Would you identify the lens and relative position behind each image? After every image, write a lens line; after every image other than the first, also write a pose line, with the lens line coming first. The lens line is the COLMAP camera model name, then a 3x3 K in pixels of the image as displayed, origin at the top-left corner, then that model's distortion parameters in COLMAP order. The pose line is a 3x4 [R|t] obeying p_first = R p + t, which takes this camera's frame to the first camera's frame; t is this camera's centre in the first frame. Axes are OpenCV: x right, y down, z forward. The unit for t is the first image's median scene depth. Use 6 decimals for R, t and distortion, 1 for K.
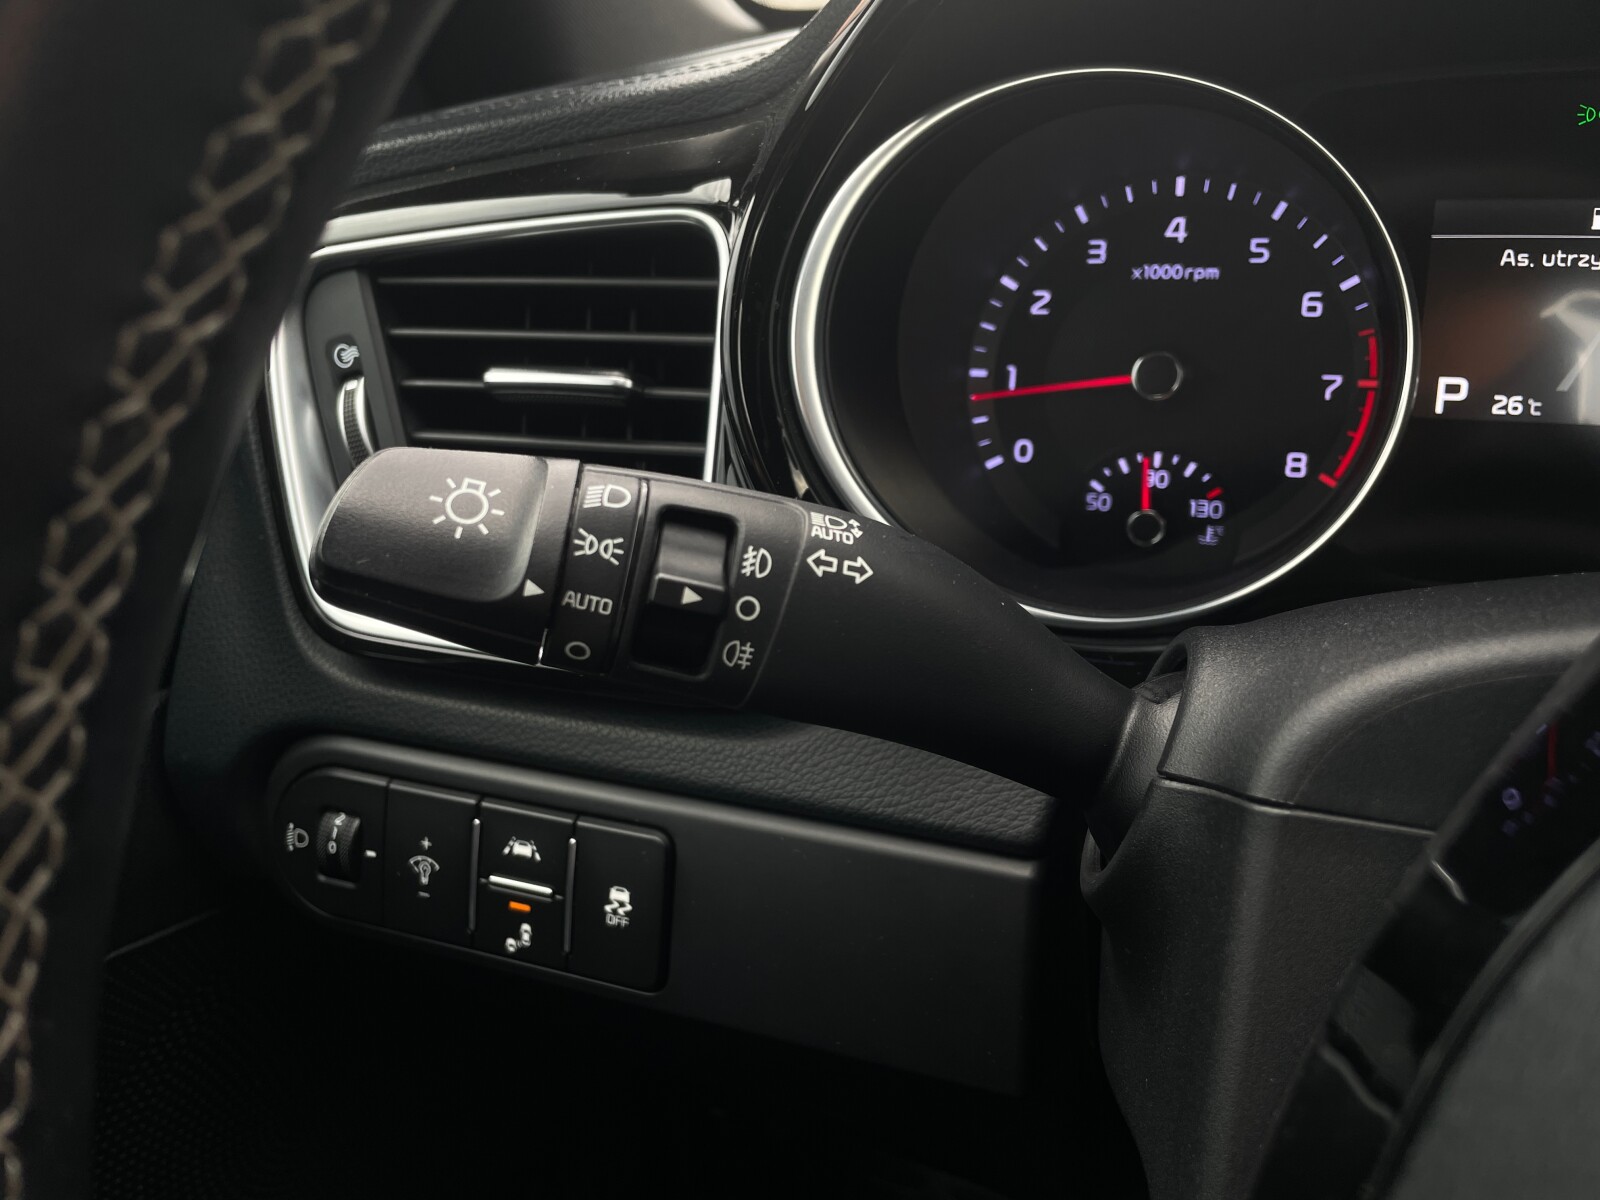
lens RADIAL K [[1232.5, 0, 787.7], [0, 1232.5, 583.6], [0, 0, 1]] dist [0.084729, -0.102446]
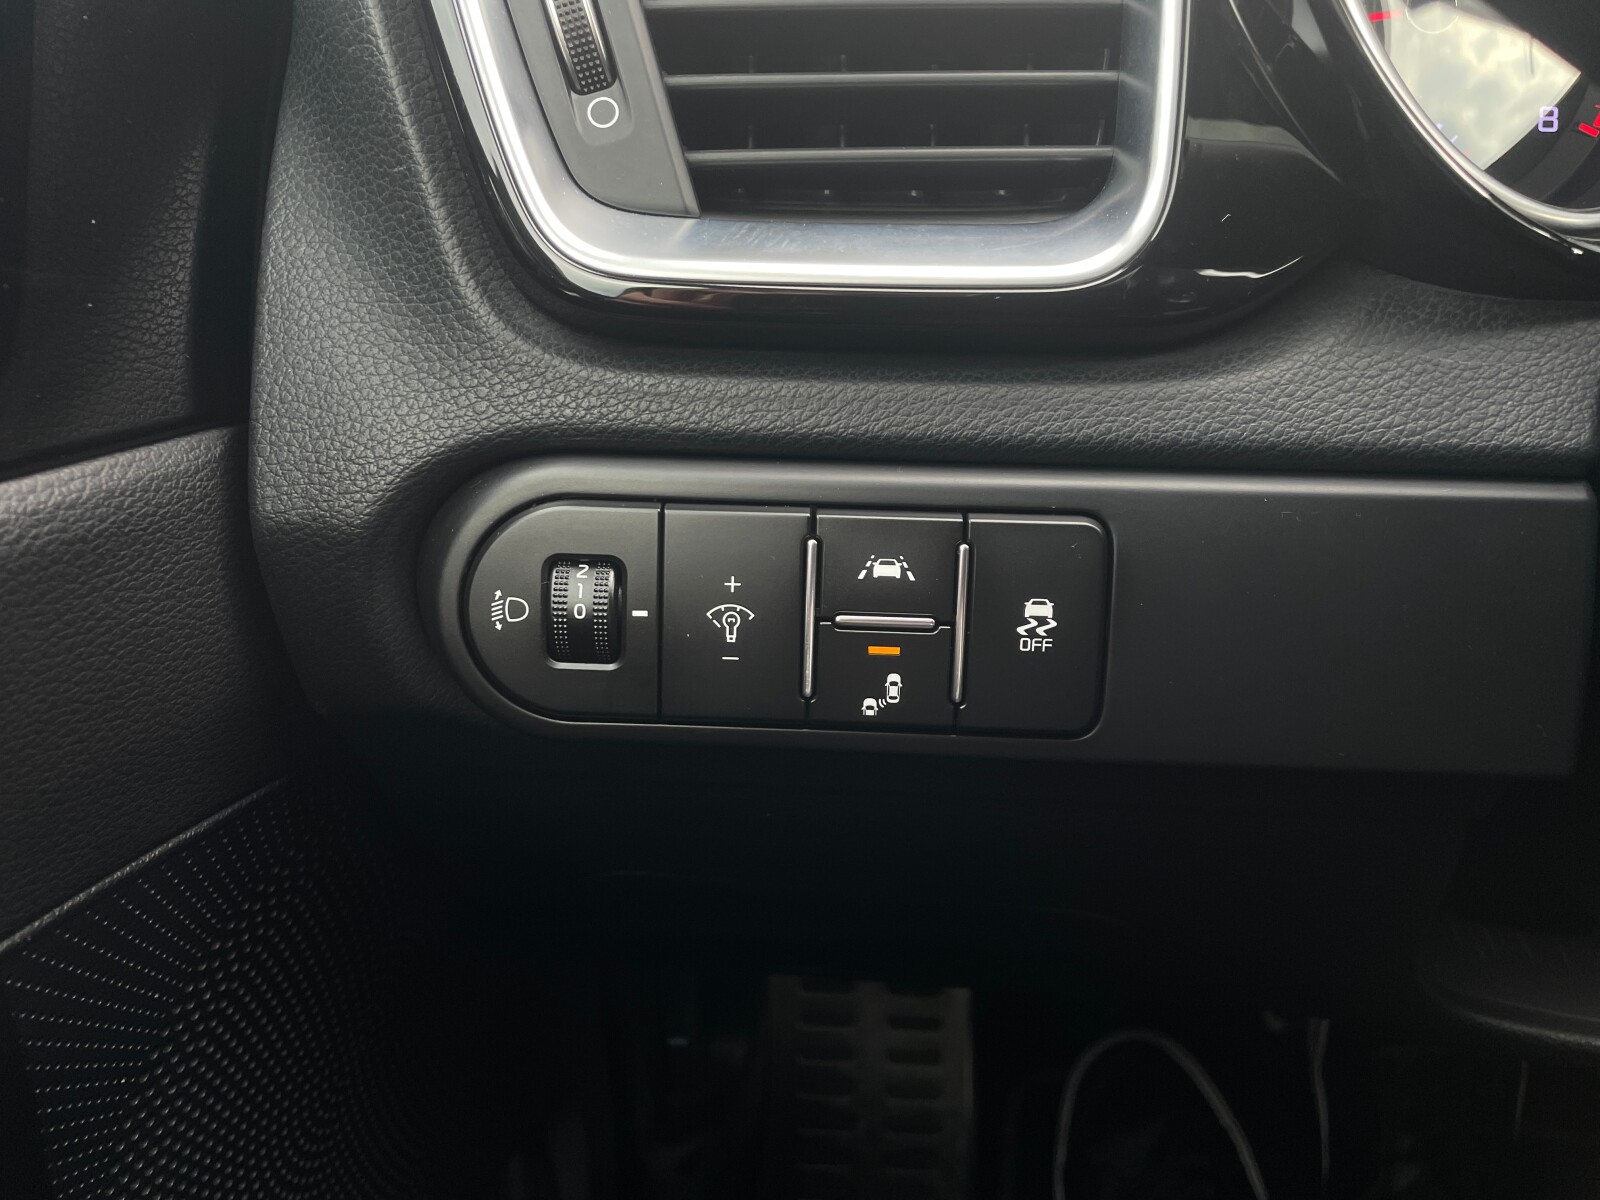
lens RADIAL K [[1232.5, 0, 771.0], [0, 1232.5, 604.0], [0, 0, 1]] dist [0.084729, -0.102446]
pose [[0.947477, -0.088196, 0.307424, -0.474416], [0.082897, 0.996098, 0.030281, 0.195694], [-0.308895, -0.003206, 0.951091, 0.318059]]
